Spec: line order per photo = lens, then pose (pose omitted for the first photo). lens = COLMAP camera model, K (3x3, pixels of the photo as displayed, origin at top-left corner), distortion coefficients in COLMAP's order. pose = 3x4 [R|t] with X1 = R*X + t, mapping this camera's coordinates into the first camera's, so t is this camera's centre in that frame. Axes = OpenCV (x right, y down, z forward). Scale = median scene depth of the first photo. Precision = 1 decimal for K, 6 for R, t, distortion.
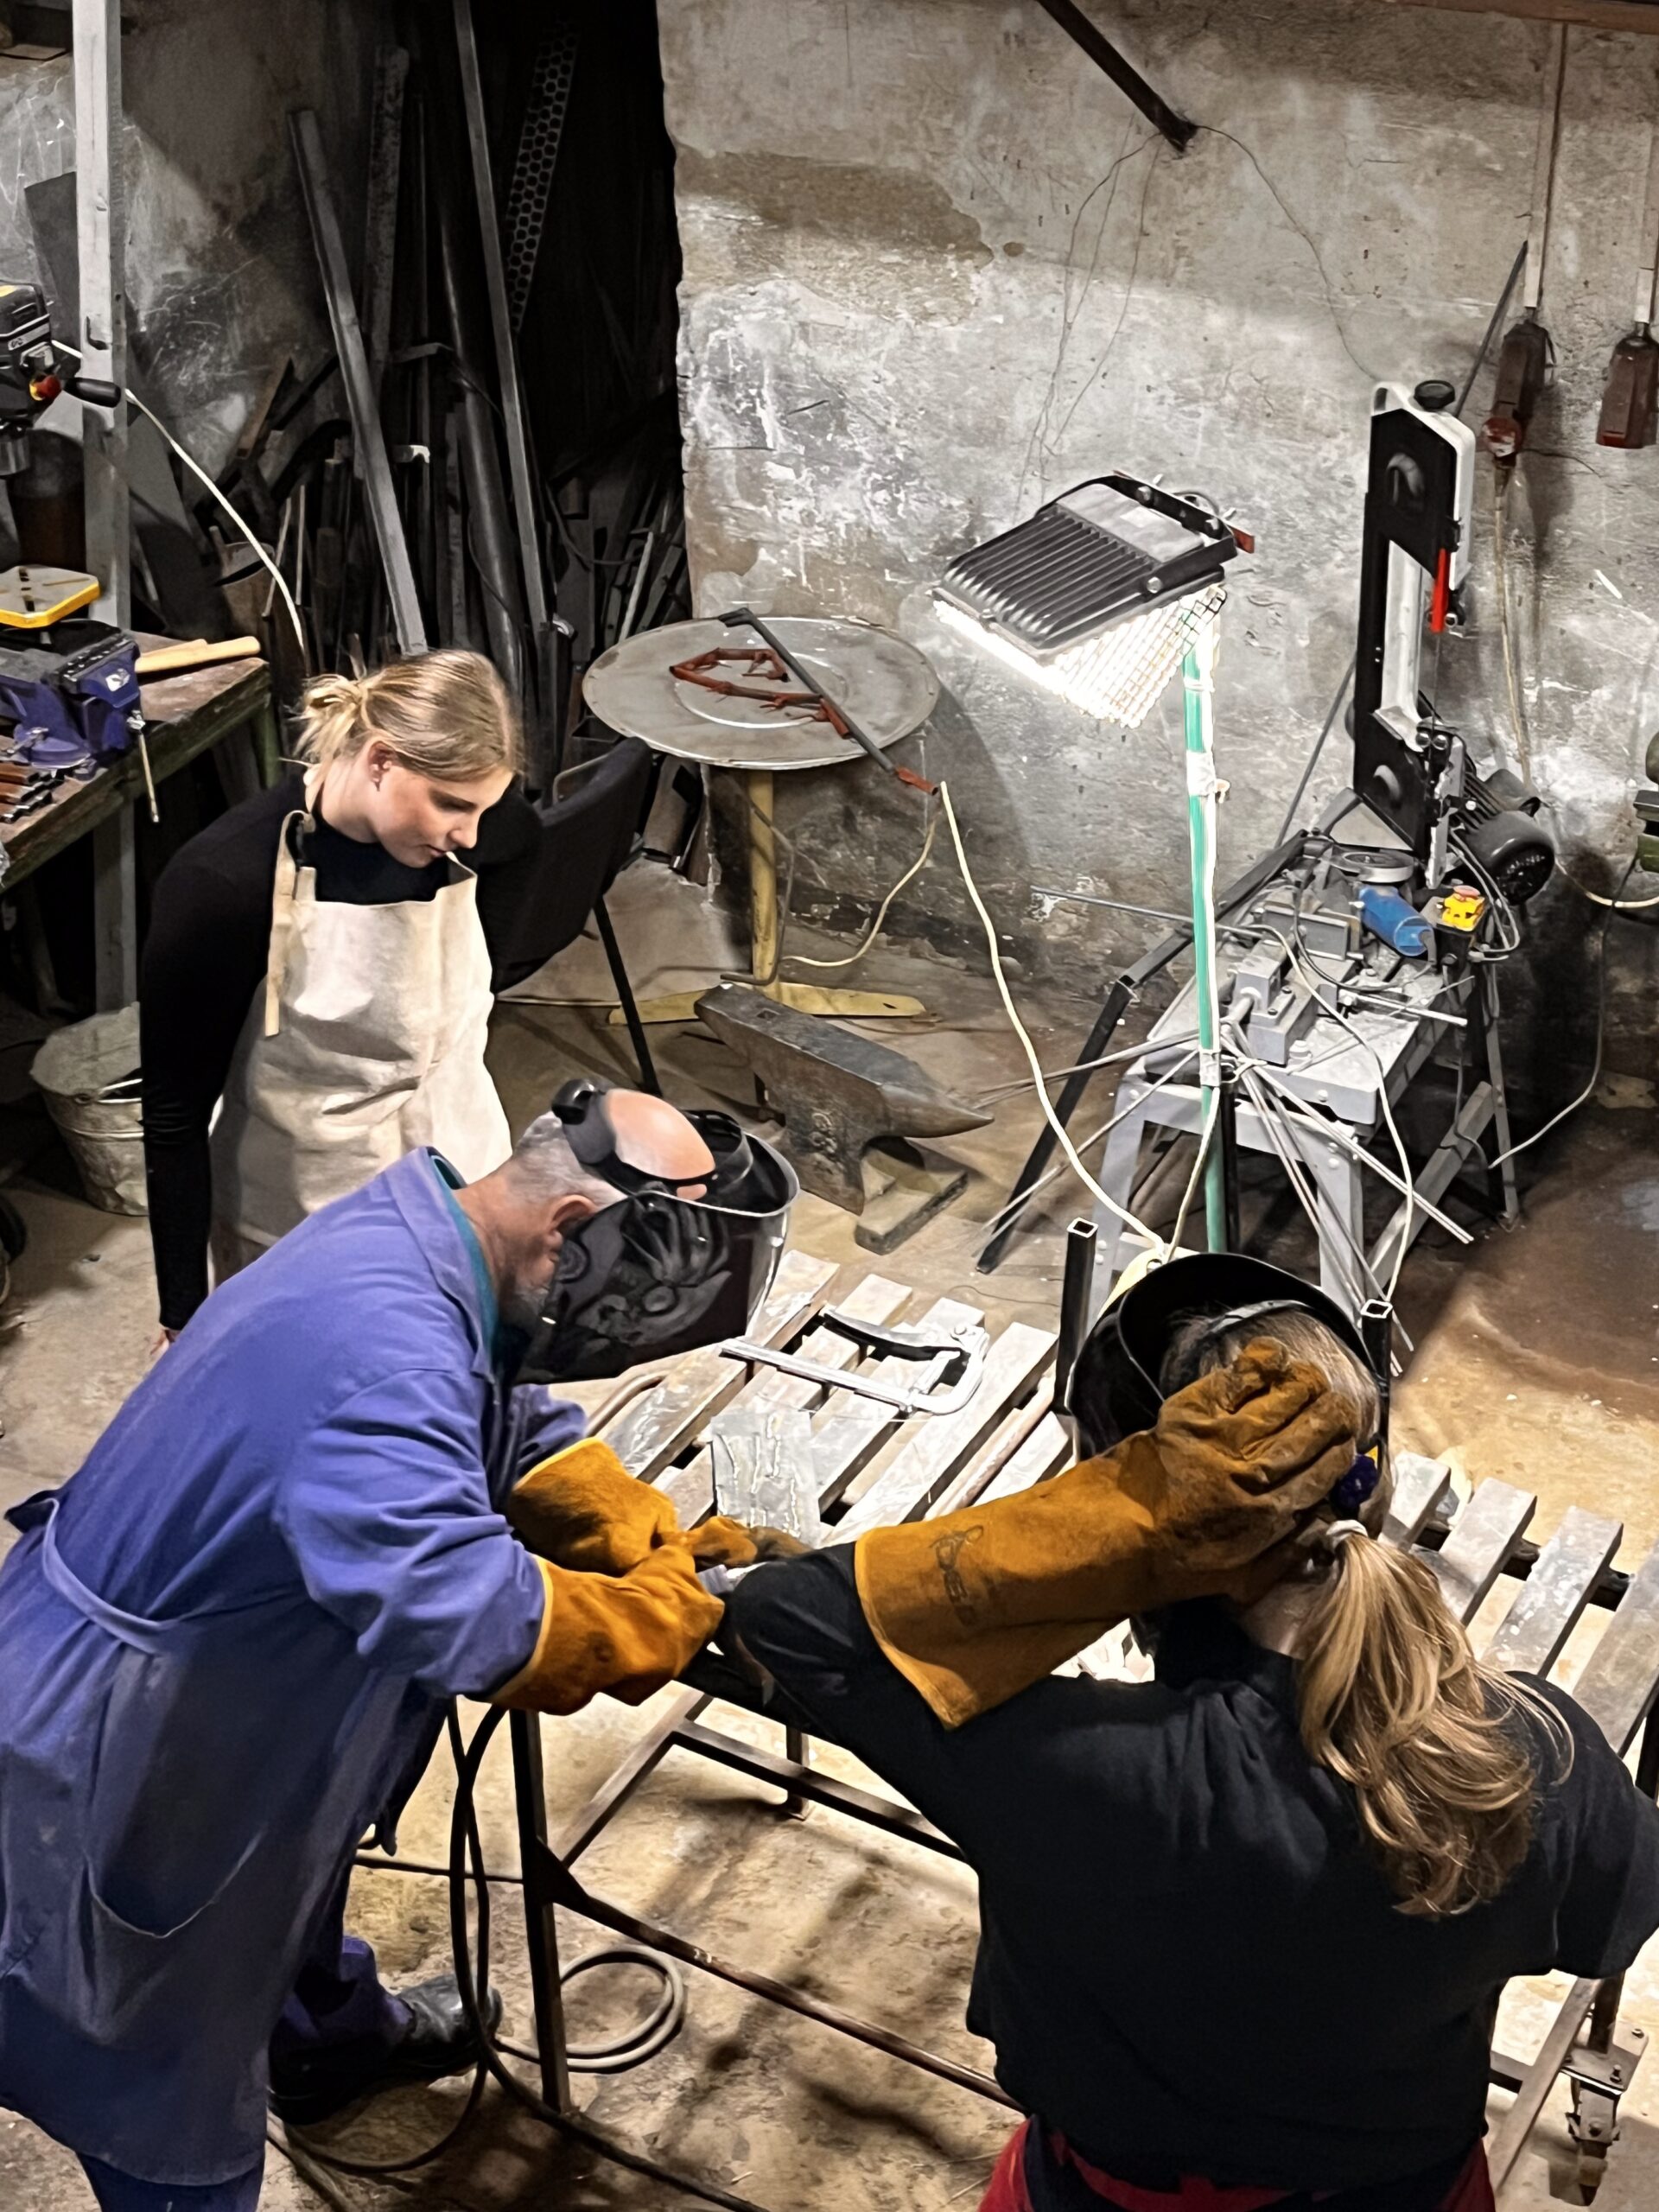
lens RADIAL K [[3239.9, 0, 849.1], [0, 3239.9, 1087.5], [0, 0, 1]] dist [0.013881, 0.000000]
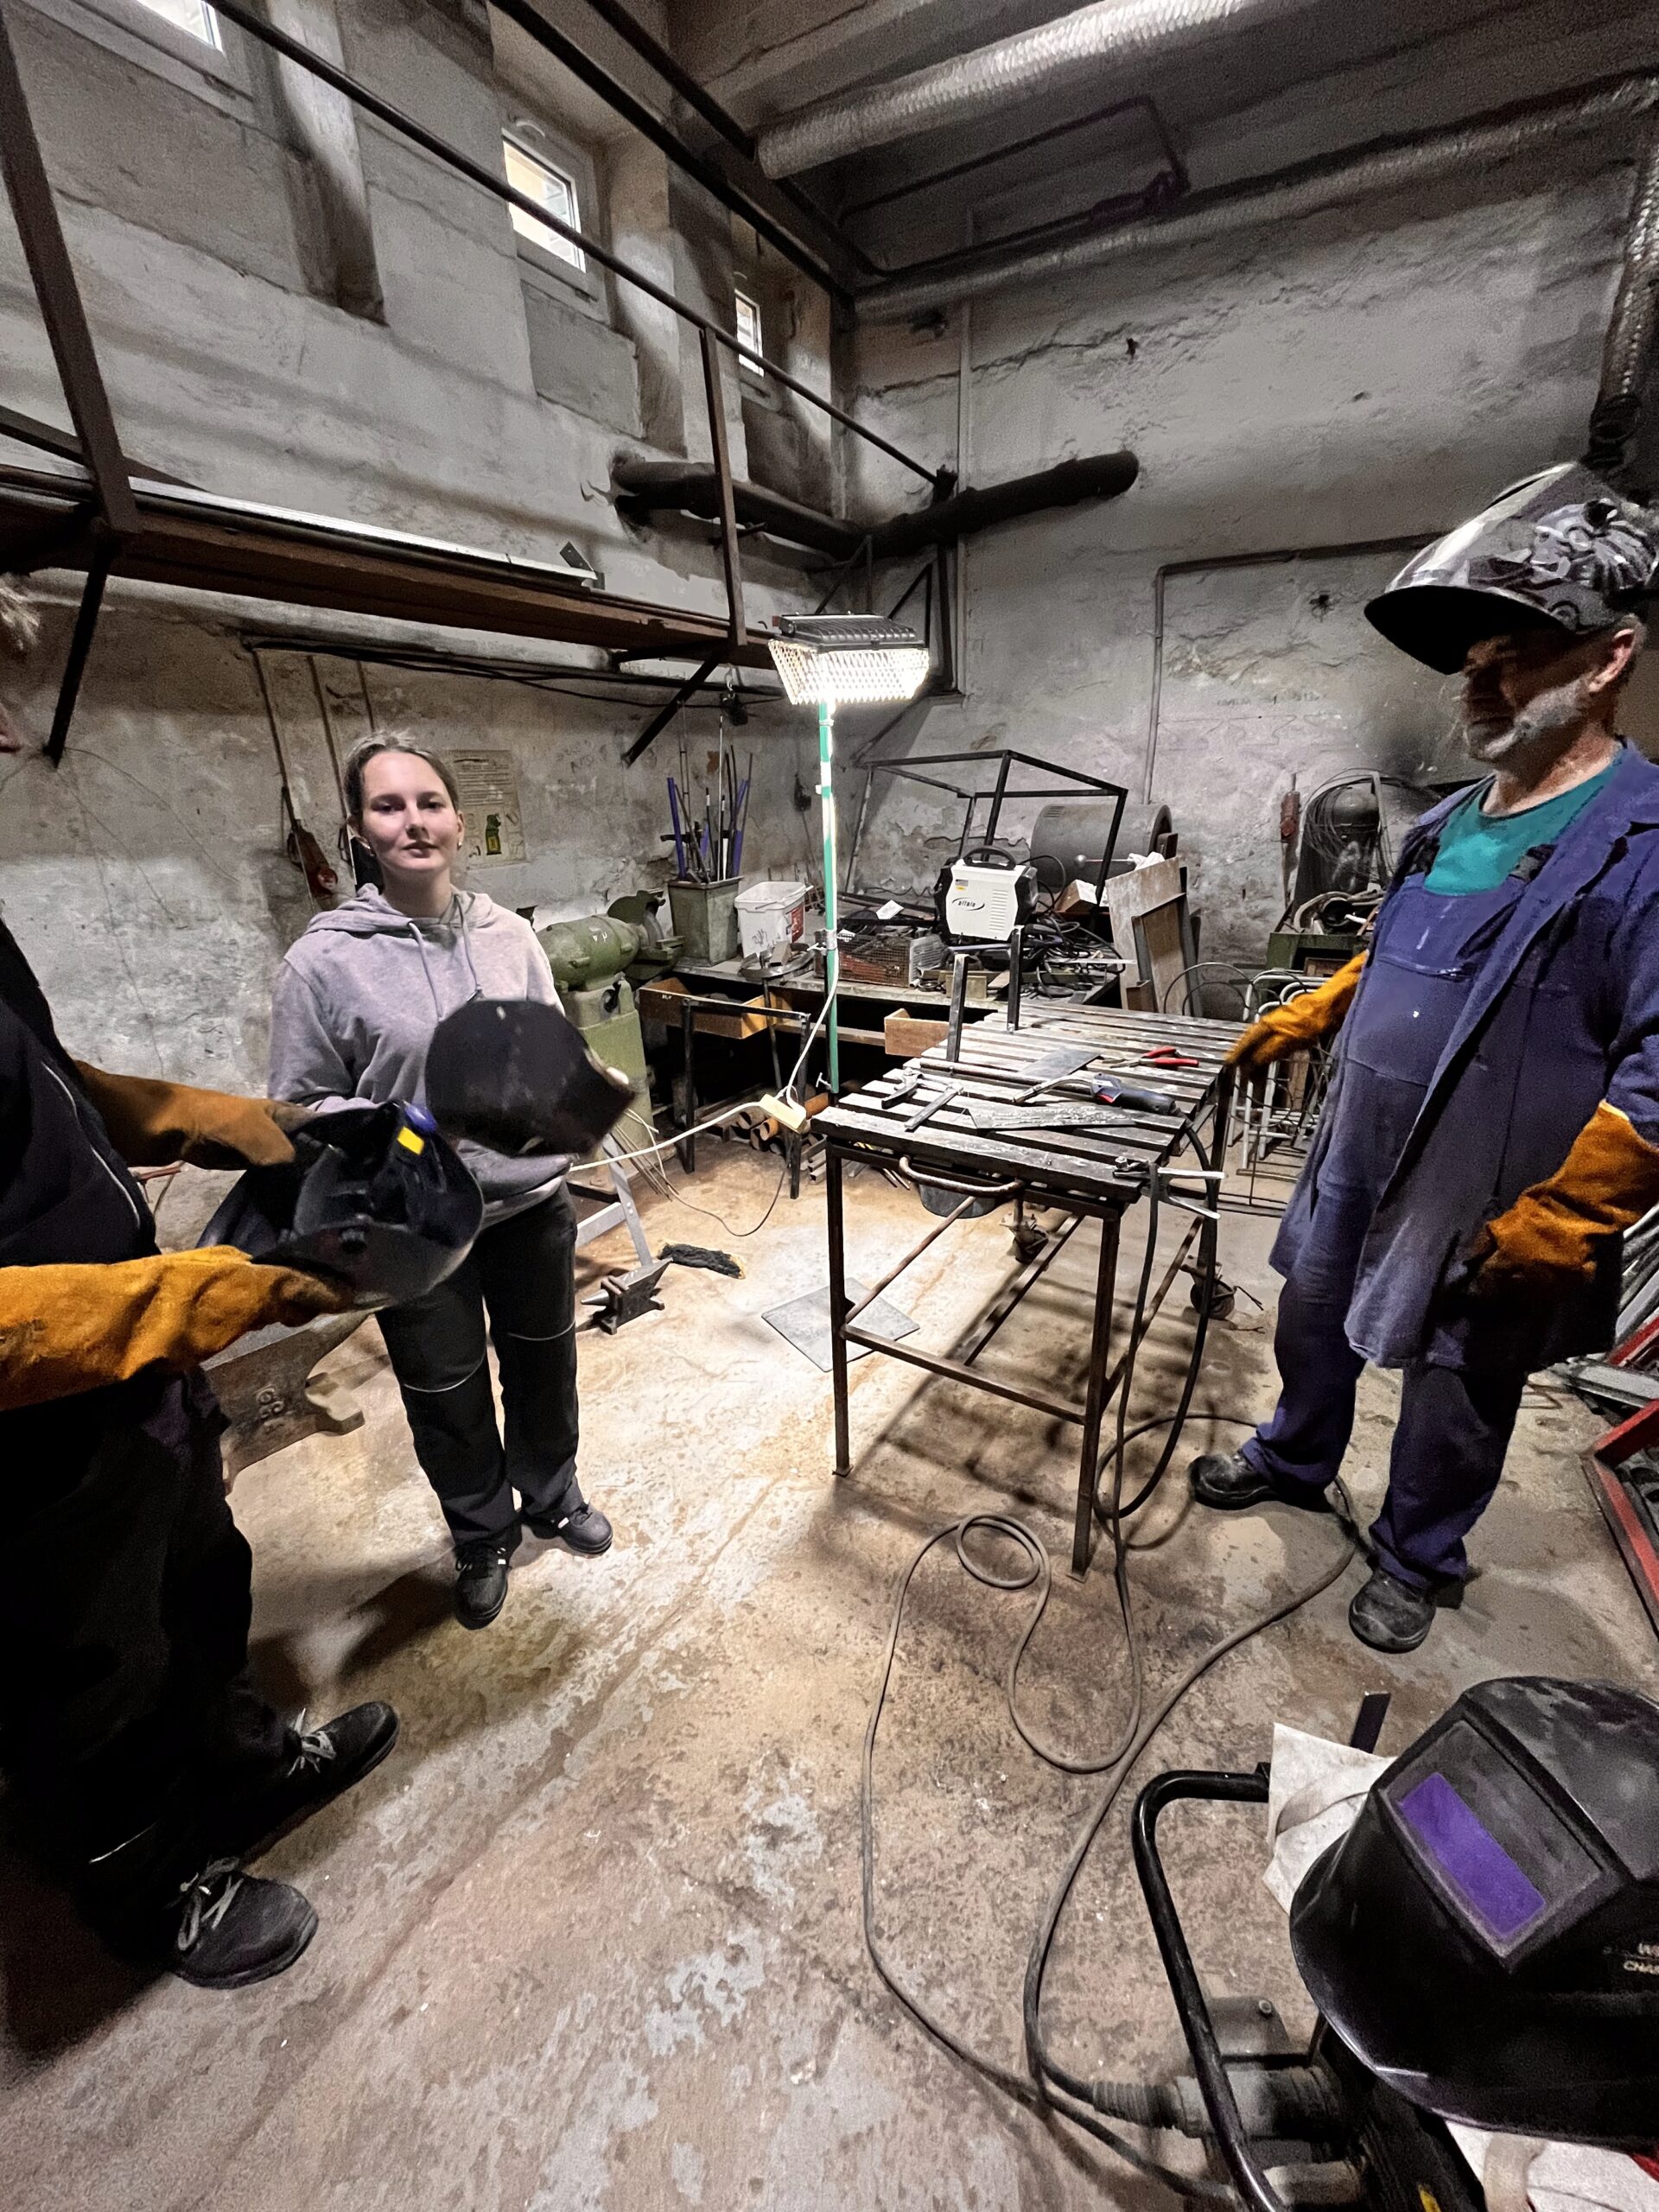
lens RADIAL K [[886.9, 0, 833.2], [0, 886.9, 1101.1], [0, 0, 1]] dist [-0.010135, 0.000945]
pose [[0.041263, -0.329483, 0.943259, -0.338748], [0.566854, 0.785143, 0.249456, -0.048497], [-0.822785, 0.524397, 0.219166, 0.664751]]
